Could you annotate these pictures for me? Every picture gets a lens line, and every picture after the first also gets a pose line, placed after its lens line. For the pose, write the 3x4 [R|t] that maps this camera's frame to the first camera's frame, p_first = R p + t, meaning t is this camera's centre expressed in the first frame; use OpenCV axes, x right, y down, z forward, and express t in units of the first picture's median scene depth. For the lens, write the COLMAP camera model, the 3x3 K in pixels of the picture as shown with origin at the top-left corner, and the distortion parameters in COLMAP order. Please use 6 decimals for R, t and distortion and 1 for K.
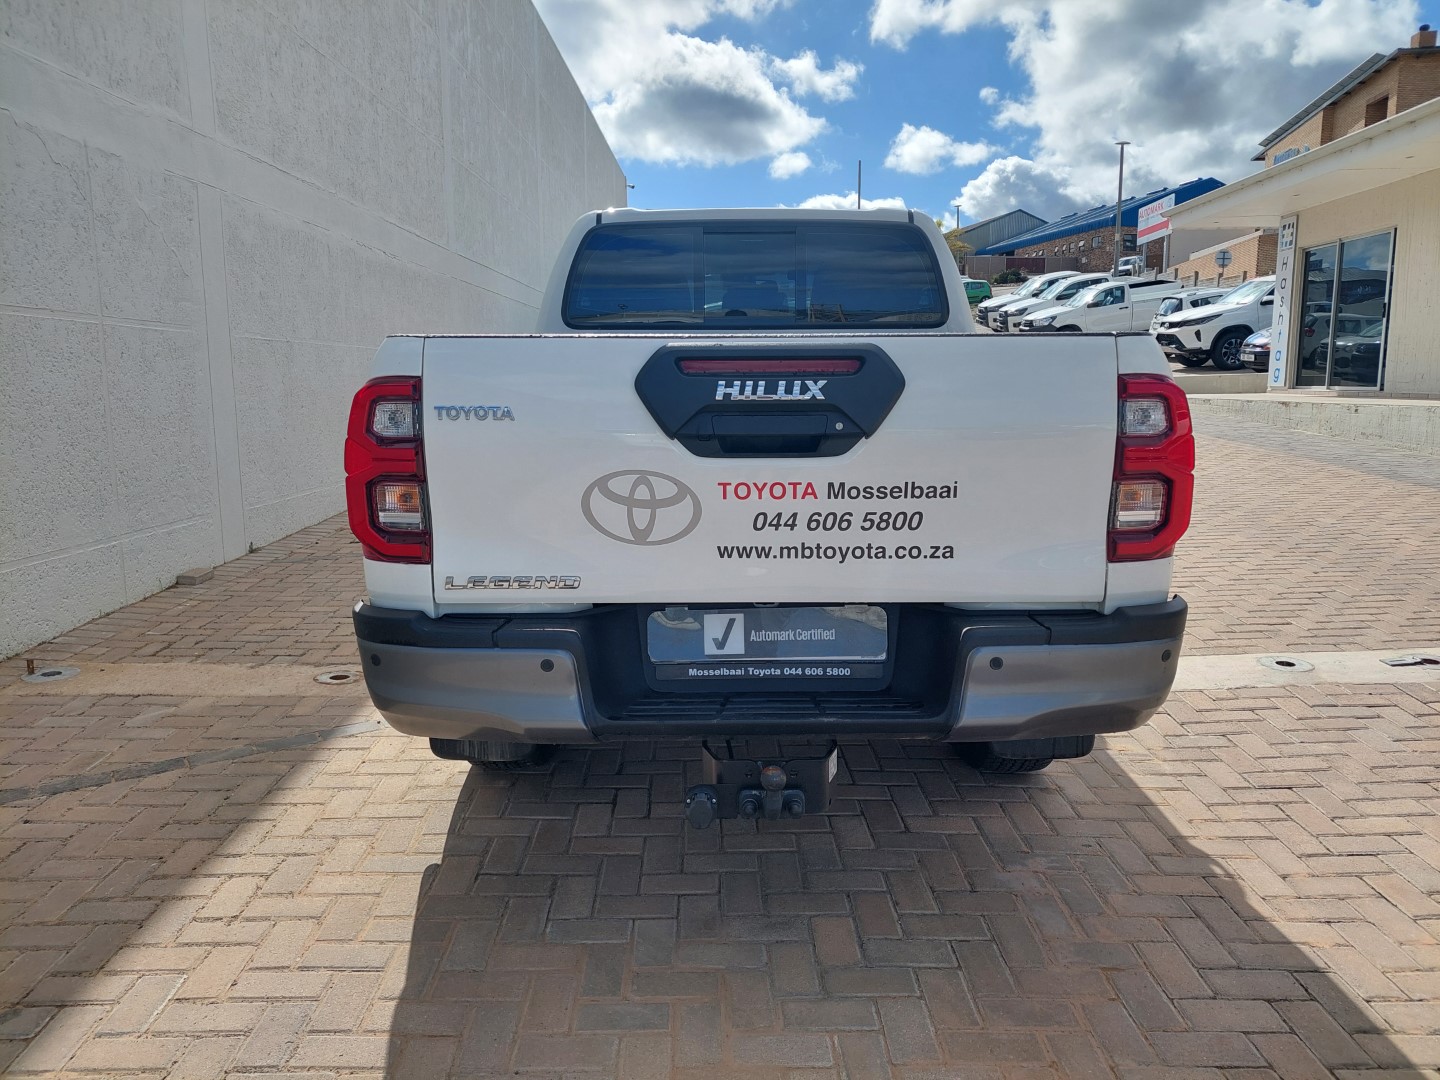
lens RADIAL K [[1025.7, 0, 720.0], [0, 1025.7, 540.0], [0, 0, 1]] dist [0.042755, -0.031071]
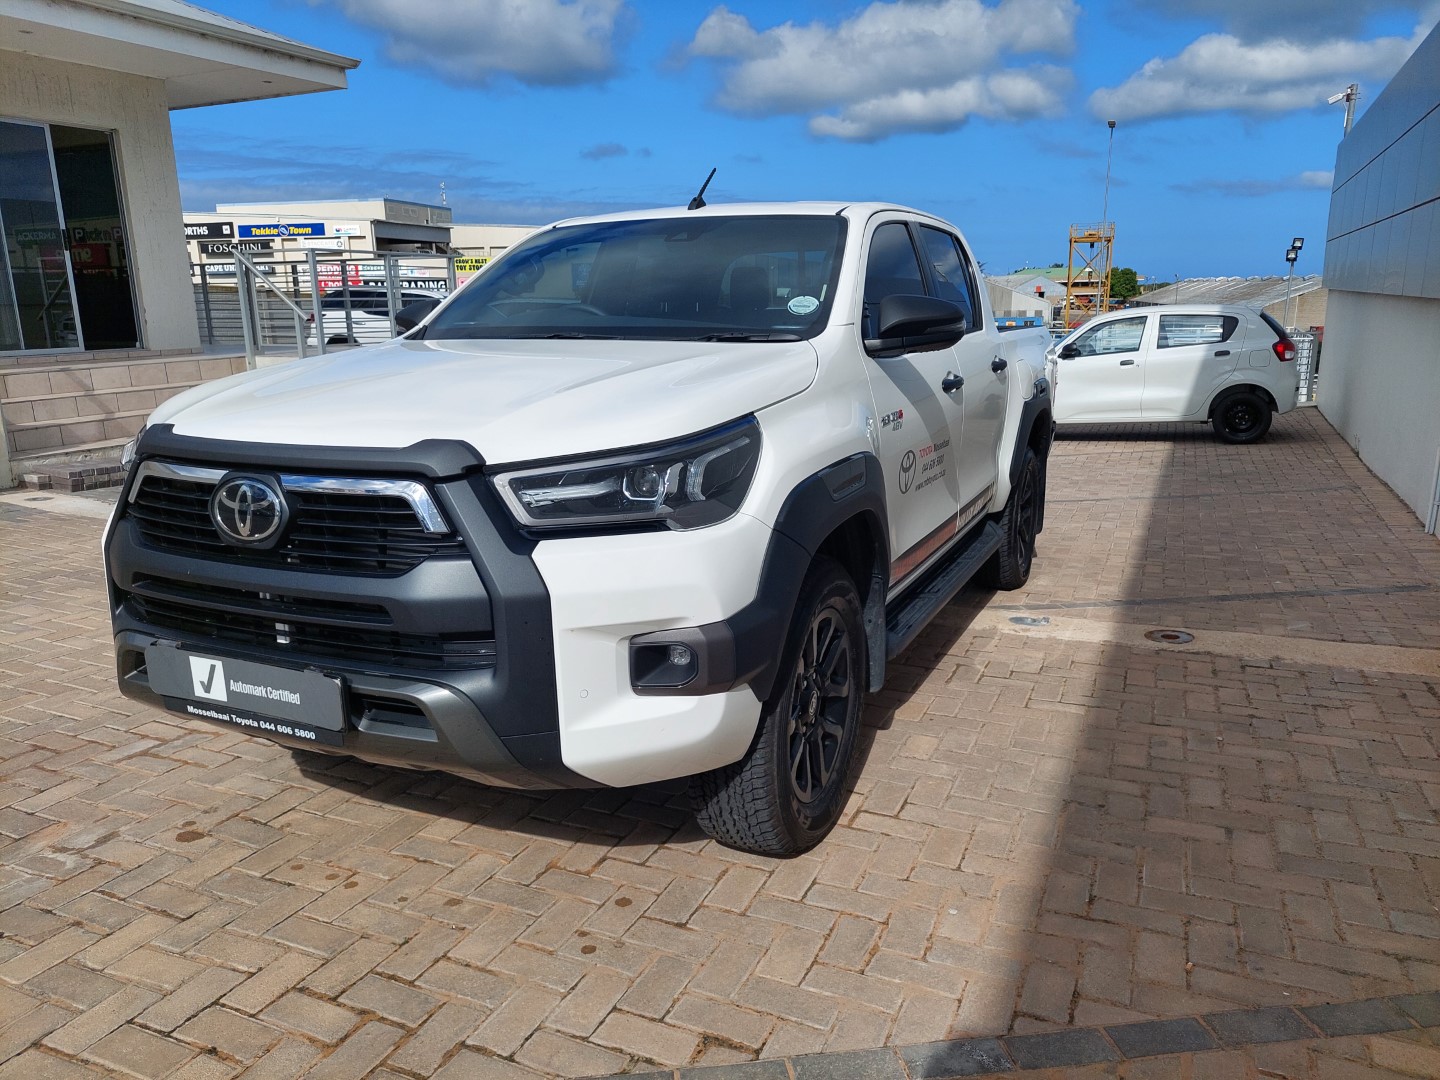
lens RADIAL K [[1040.1, 0, 720.0], [0, 1040.1, 540.0], [0, 0, 1]] dist [0.041961, -0.037308]
pose [[-0.911596, -0.077343, 0.403746, -0.410043], [0.082533, 0.927710, 0.364063, -0.445698], [-0.402717, 0.365201, -0.839314, 2.290390]]
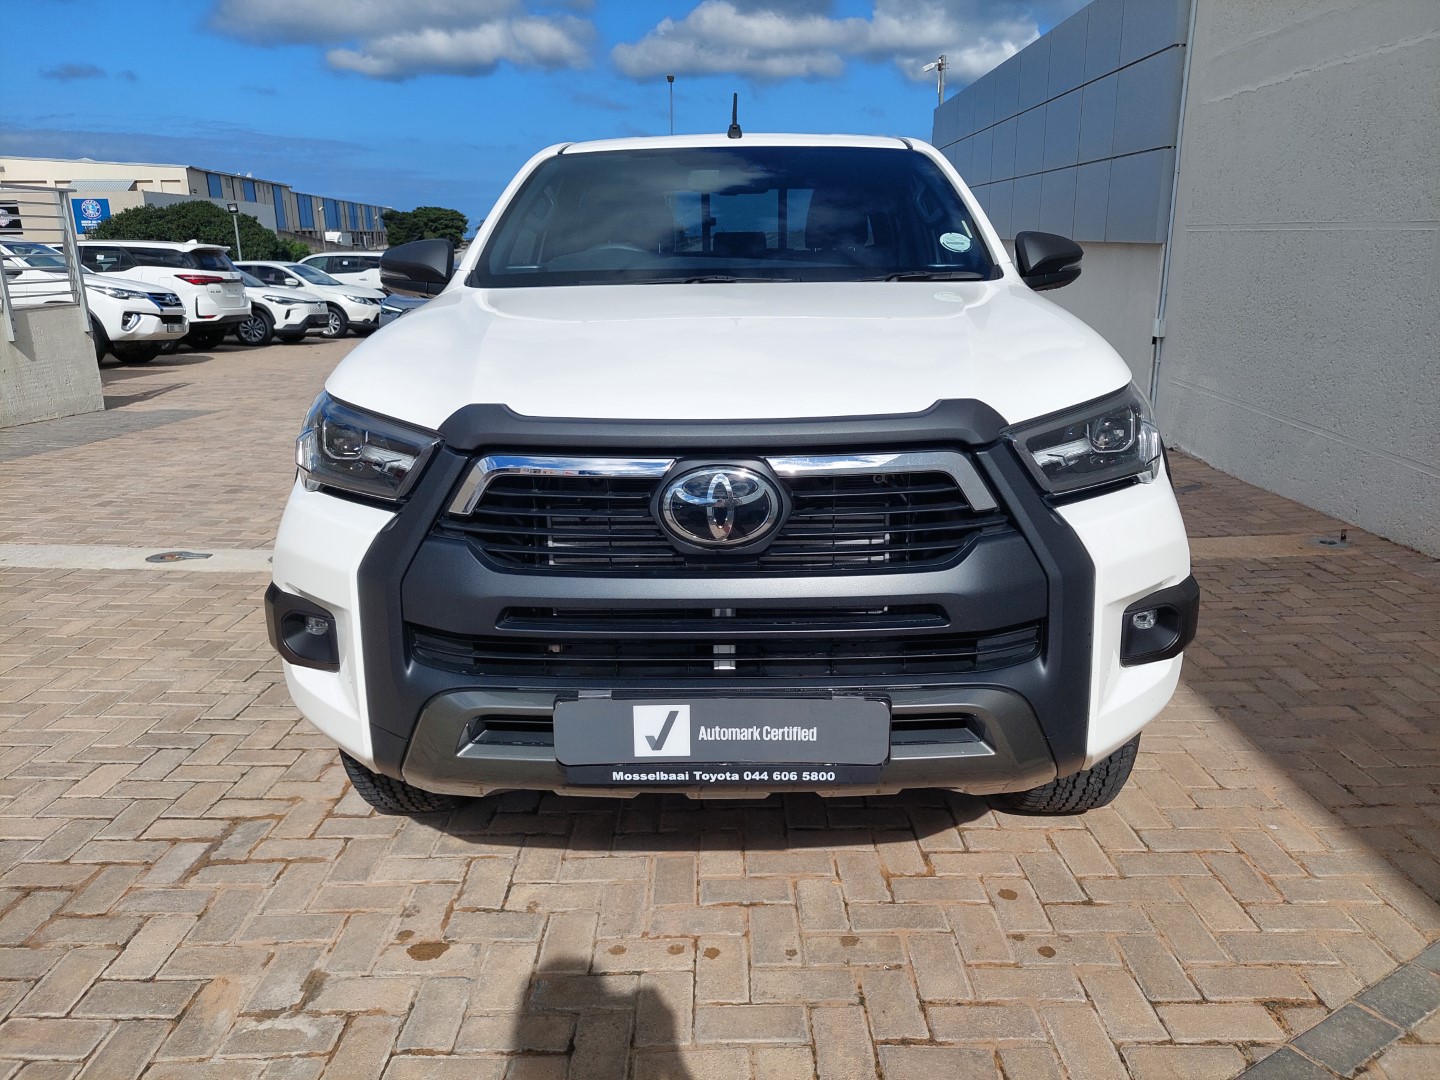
lens RADIAL K [[1045.6, 0, 721.7], [0, 1045.6, 525.0], [0, 0, 1]] dist [0.042020, -0.040083]
pose [[-0.999828, 0.014355, 0.011709, 0.050263], [0.017912, 0.910393, 0.413356, -0.448366], [-0.004727, 0.413495, -0.910494, 2.312570]]
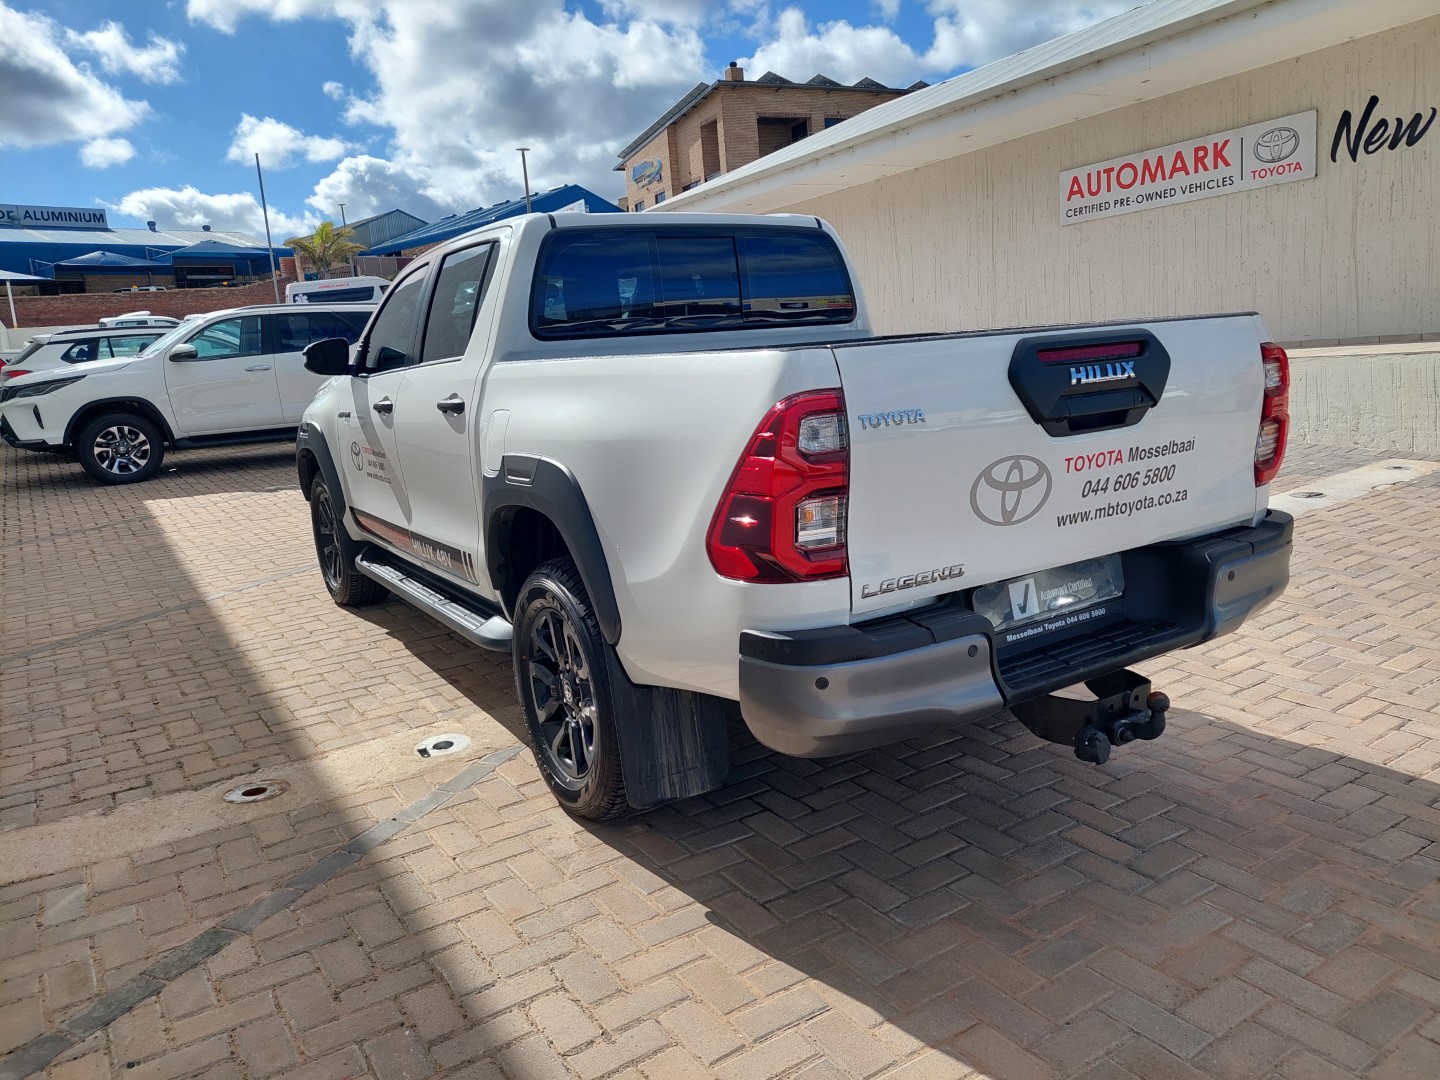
lens RADIAL K [[1040.1, 0, 720.0], [0, 1040.1, 540.0], [0, 0, 1]] dist [0.041961, -0.037308]
pose [[0.840285, -0.152125, 0.520365, -0.503062], [0.154396, 0.987227, 0.039291, -0.038851], [-0.519696, 0.047327, 0.853039, 0.122140]]
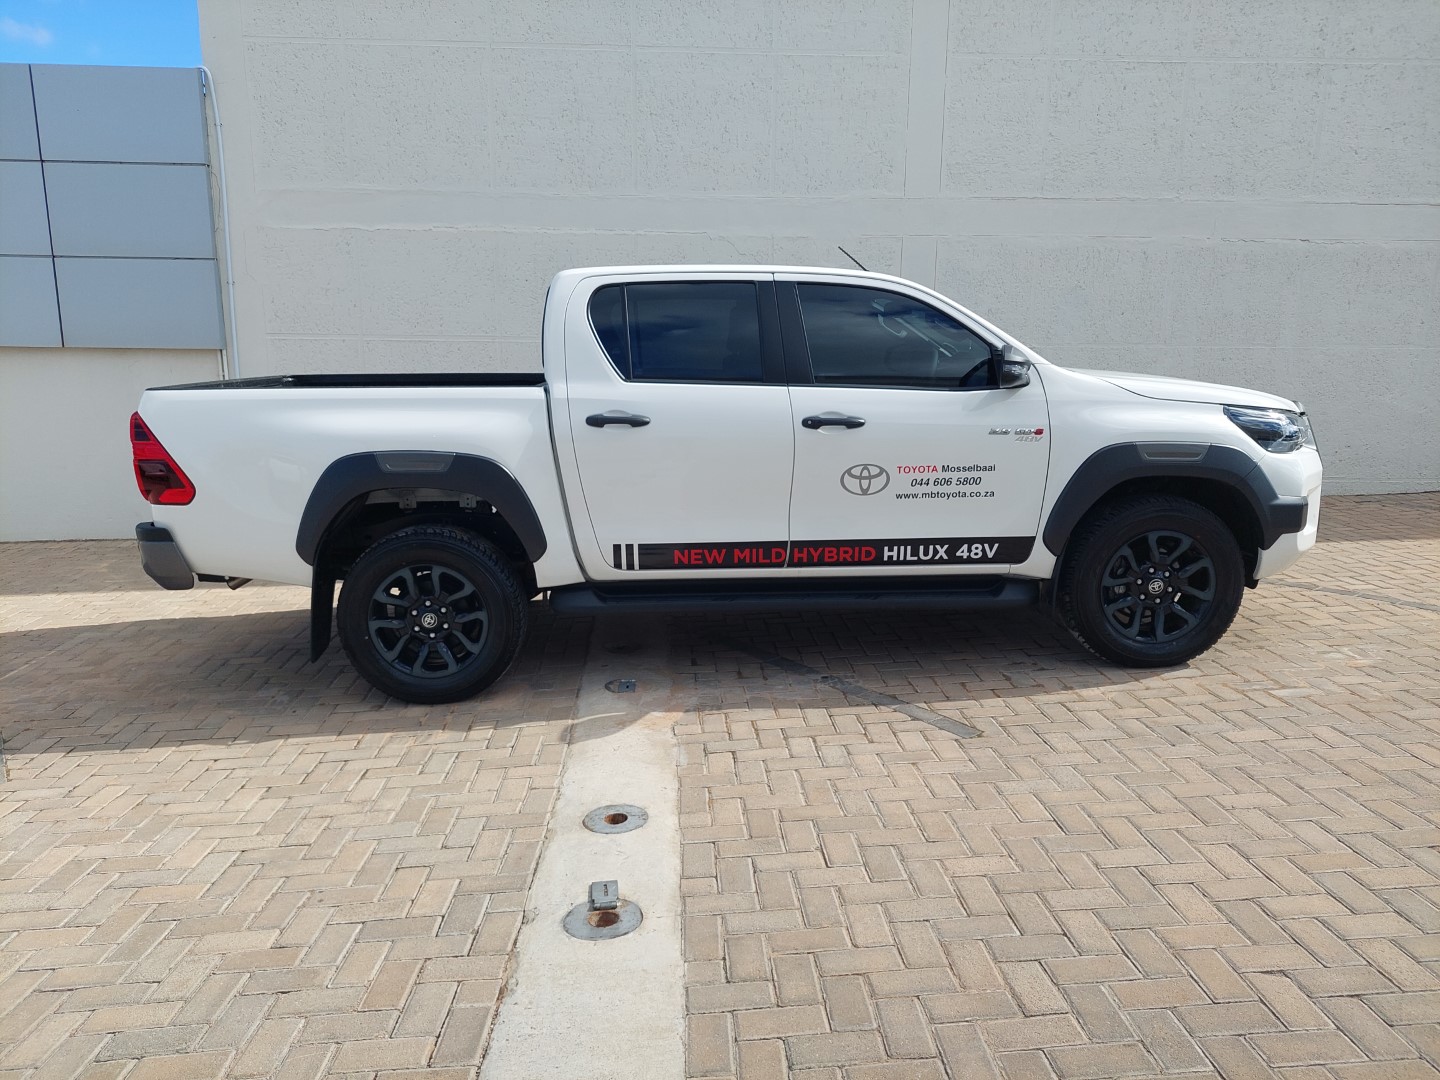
lens RADIAL K [[1025.7, 0, 720.0], [0, 1025.7, 540.0], [0, 0, 1]] dist [0.042755, -0.031071]
pose [[0.055271, 0.193190, -0.979603, 1.403041], [-0.155397, 0.970812, 0.182688, -0.258706], [0.986305, 0.142130, 0.083679, 1.094889]]
